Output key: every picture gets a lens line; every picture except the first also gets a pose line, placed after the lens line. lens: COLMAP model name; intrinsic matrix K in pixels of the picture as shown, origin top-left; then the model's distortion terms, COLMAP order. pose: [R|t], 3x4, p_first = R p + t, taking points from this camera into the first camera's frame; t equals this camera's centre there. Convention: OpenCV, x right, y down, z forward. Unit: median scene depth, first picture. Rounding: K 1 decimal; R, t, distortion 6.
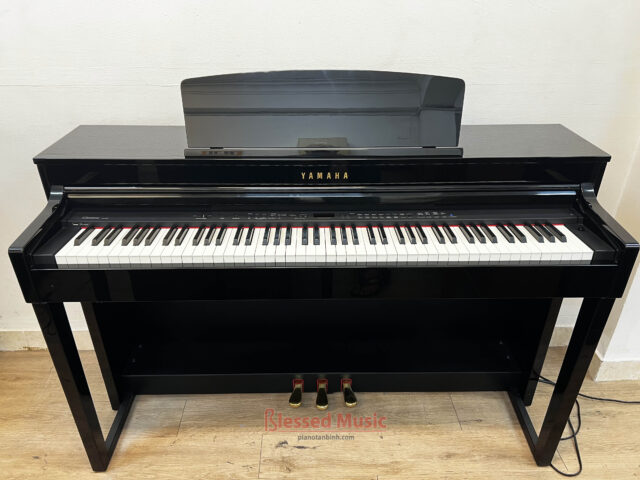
lens RADIAL K [[485.3, 0, 320.0], [0, 485.3, 246.5], [0, 0, 1]] dist [0.042823, -0.053122]
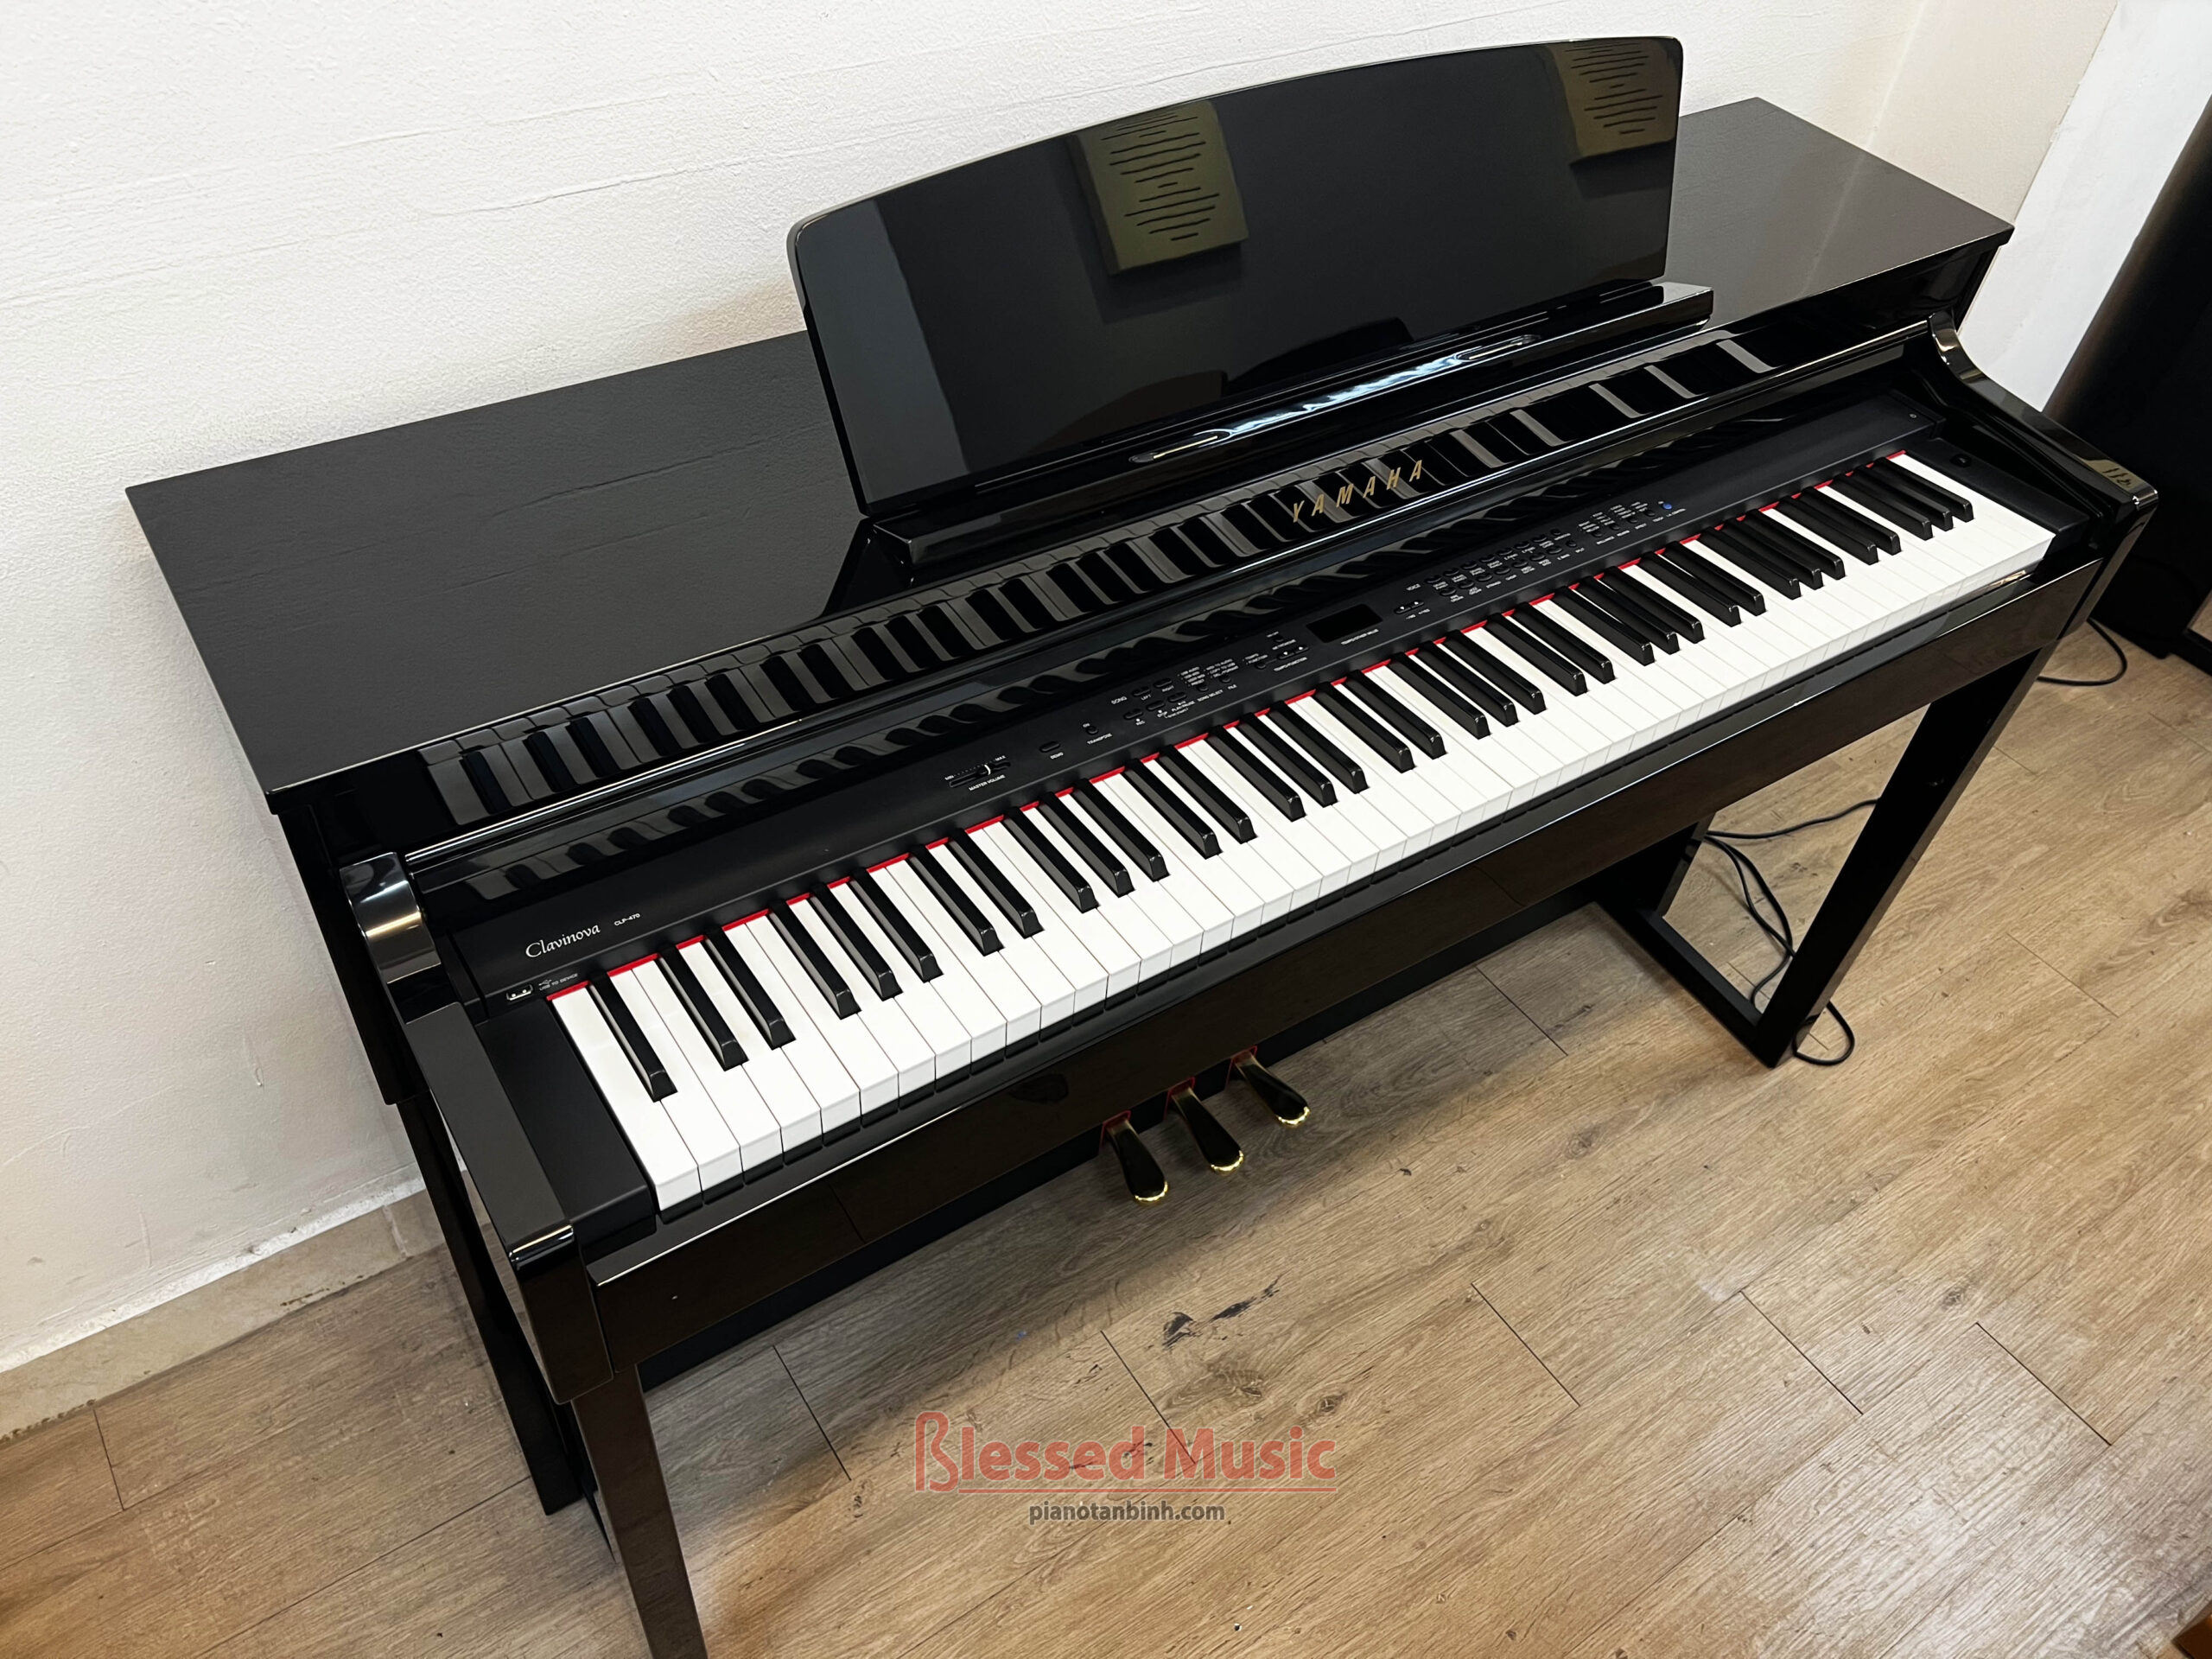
lens RADIAL K [[1677.4, 0, 1091.2], [0, 1677.4, 834.9], [0, 0, 1]] dist [0.042823, -0.053122]
pose [[0.840670, -0.339030, 0.422294, -0.573303], [0.198808, 0.918552, 0.341668, -0.316576], [-0.503735, -0.203275, 0.839602, 0.238976]]
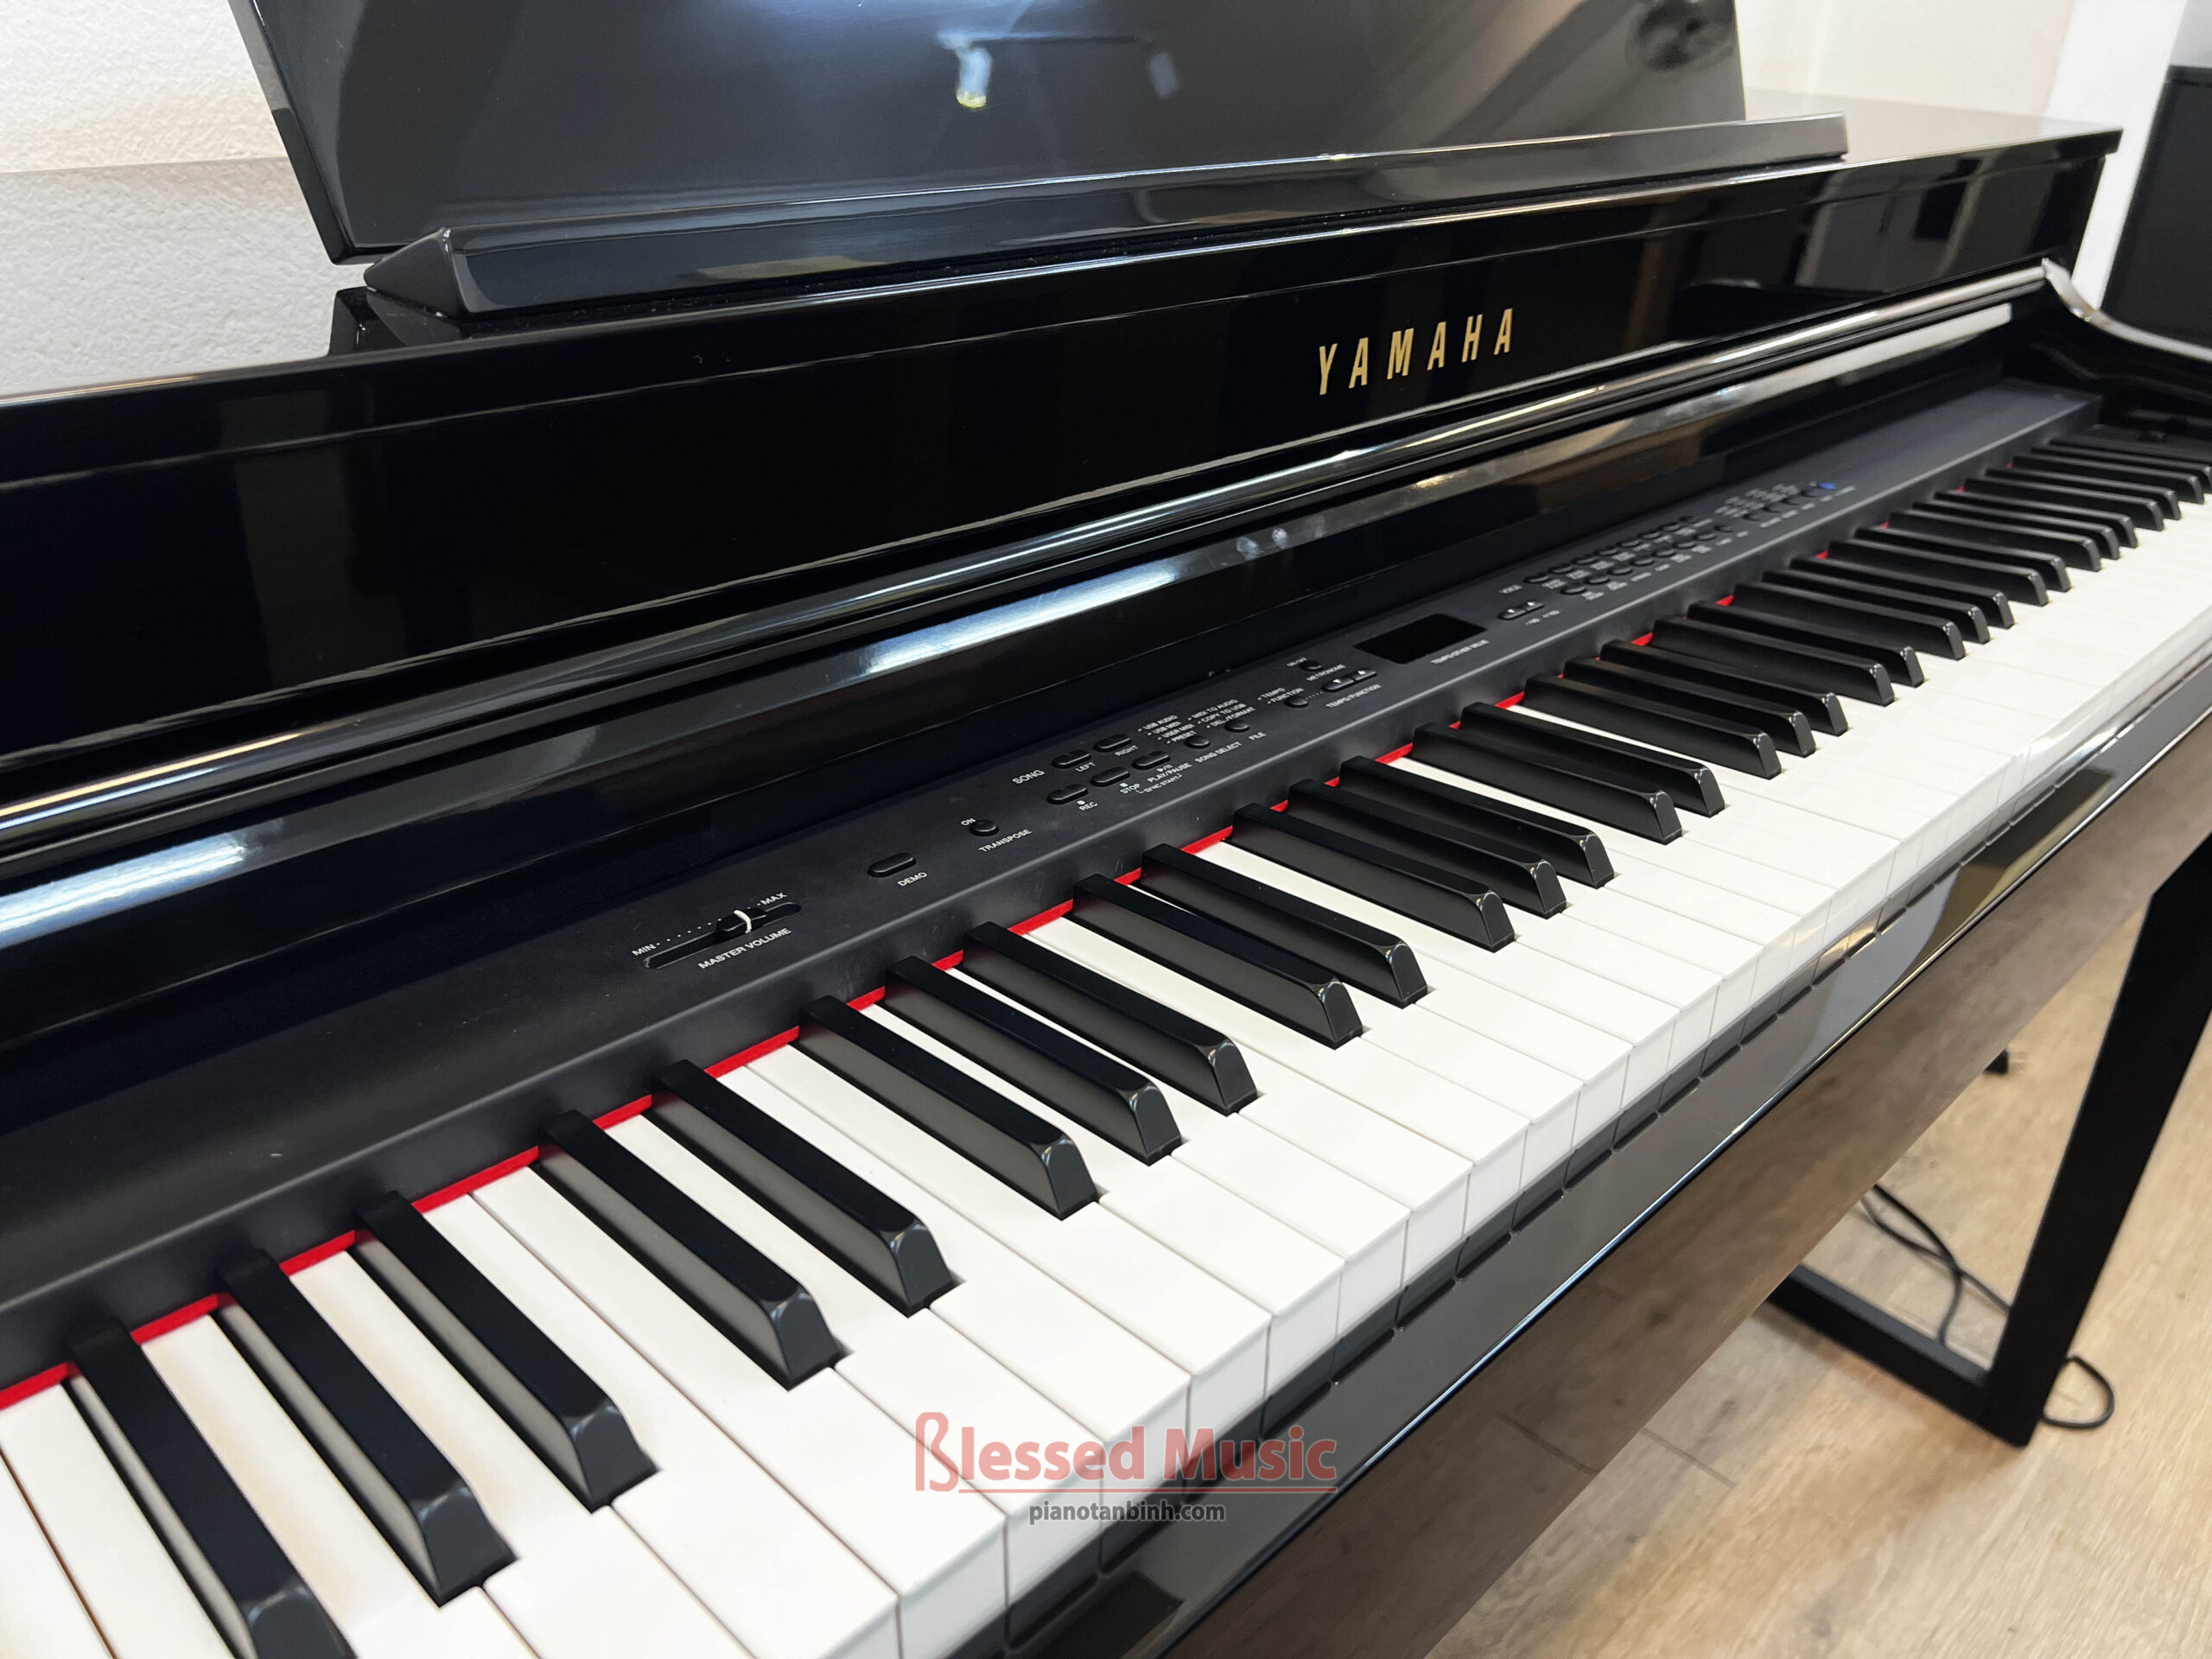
lens RADIAL K [[1677.4, 0, 1090.8], [0, 1677.4, 838.4], [0, 0, 1]] dist [0.042823, -0.053122]
pose [[0.719583, -0.300516, 0.626012, -0.398587], [0.310995, 0.945509, 0.096410, -0.088145], [-0.620873, 0.125311, 0.773831, 0.691315]]
